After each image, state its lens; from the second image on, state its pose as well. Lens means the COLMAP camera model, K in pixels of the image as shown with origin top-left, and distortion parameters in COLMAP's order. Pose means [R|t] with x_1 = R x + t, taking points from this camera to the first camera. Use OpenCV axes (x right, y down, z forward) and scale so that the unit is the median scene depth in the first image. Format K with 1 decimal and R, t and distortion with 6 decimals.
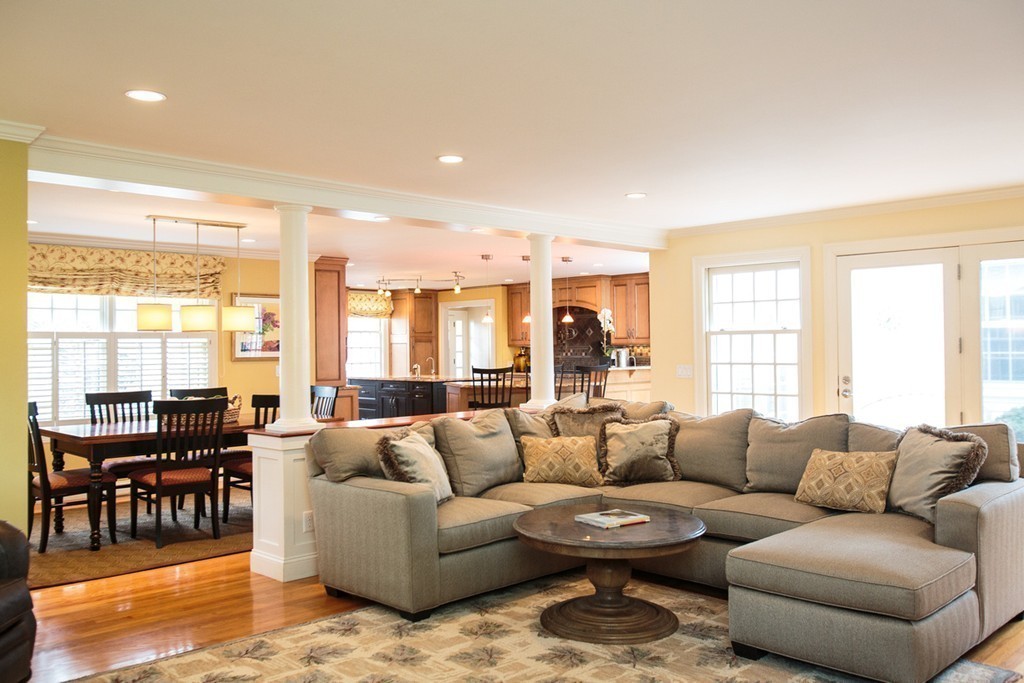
lens RADIAL K [[856.9, 0, 512.0], [0, 856.9, 341.5], [0, 0, 1]] dist [0.011862, 0.006668]
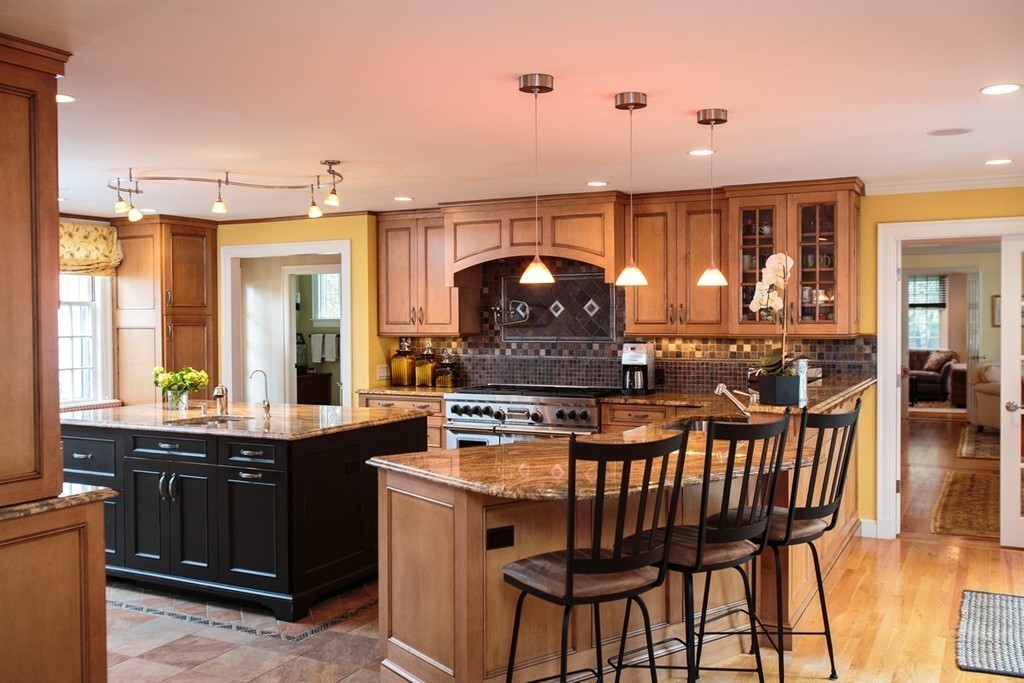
lens RADIAL K [[954.9, 0, 512.0], [0, 954.9, 341.5], [0, 0, 1]] dist [0.004735, 0.003206]
pose [[0.951386, -0.003250, 0.307984, -0.178275], [-0.005590, 0.999597, 0.027816, -0.012017], [-0.307950, -0.028185, 0.950985, 0.777069]]
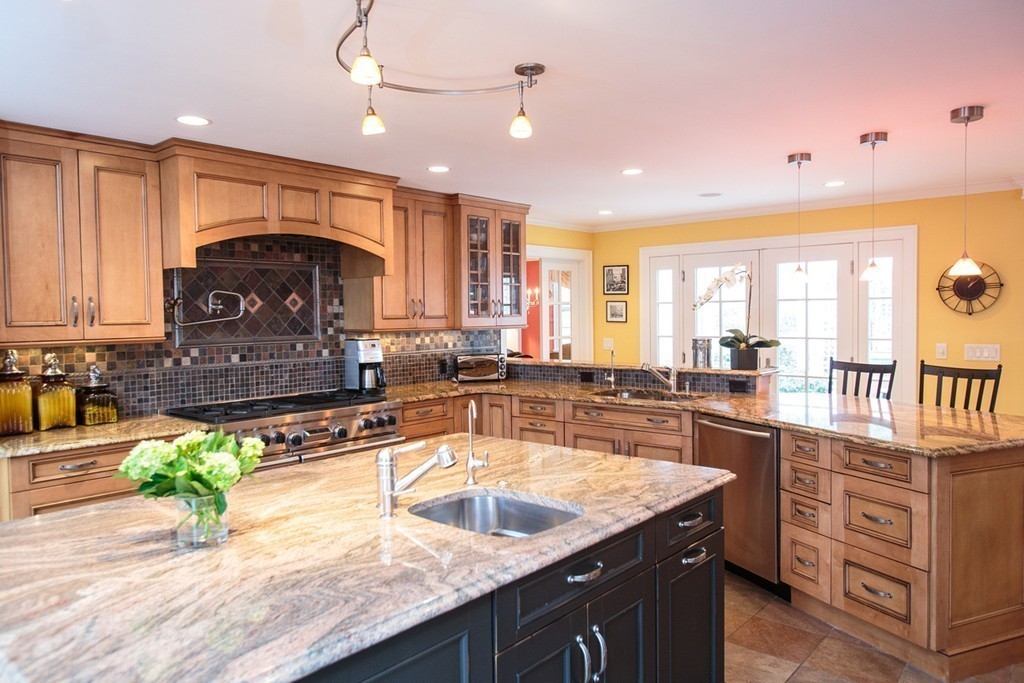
lens RADIAL K [[699.2, 0, 512.0], [0, 699.2, 341.5], [0, 0, 1]] dist [-0.001460, -0.000337]
pose [[-0.089844, -0.032766, 0.995417, -0.417296], [0.004542, 0.999435, 0.033308, -0.005454], [-0.995945, 0.007514, -0.089644, 1.492201]]
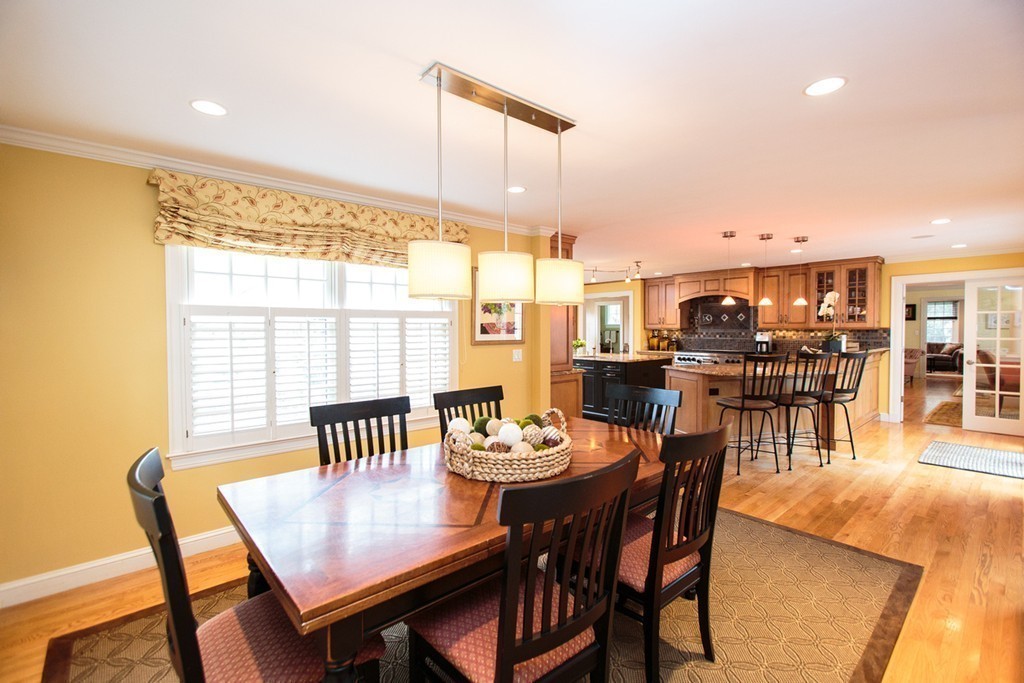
lens RADIAL K [[459.1, 0, 512.0], [0, 459.1, 341.5], [0, 0, 1]] dist [-0.001487, 0.014982]
pose [[0.998895, 0.008361, -0.046240, -0.286181], [-0.006756, 0.999373, 0.034758, 0.002969], [0.046502, -0.034407, 0.998325, 0.577814]]
